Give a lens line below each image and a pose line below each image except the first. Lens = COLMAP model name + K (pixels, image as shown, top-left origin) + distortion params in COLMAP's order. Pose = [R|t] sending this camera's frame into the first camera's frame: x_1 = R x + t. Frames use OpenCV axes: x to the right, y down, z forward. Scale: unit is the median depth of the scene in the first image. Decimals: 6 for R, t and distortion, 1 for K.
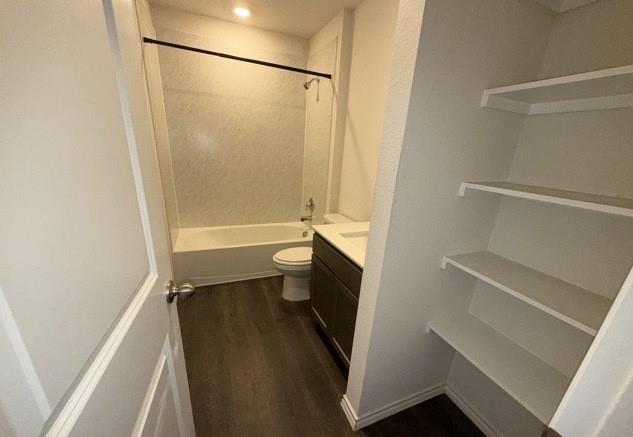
lens RADIAL K [[256.1, 0, 318.1], [0, 256.1, 239.0], [0, 0, 1]] dist [0.000322, 0.000159]
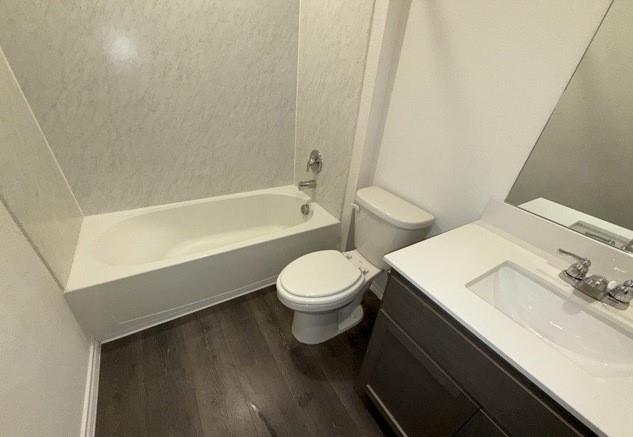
lens RADIAL K [[256.1, 0, 318.1], [0, 256.1, 239.0], [0, 0, 1]] dist [0.000322, 0.000159]
pose [[0.988000, -0.067440, 0.138955, -0.128043], [0.027513, 0.962096, 0.271318, -0.133758], [-0.151986, -0.264239, 0.952407, 0.401500]]
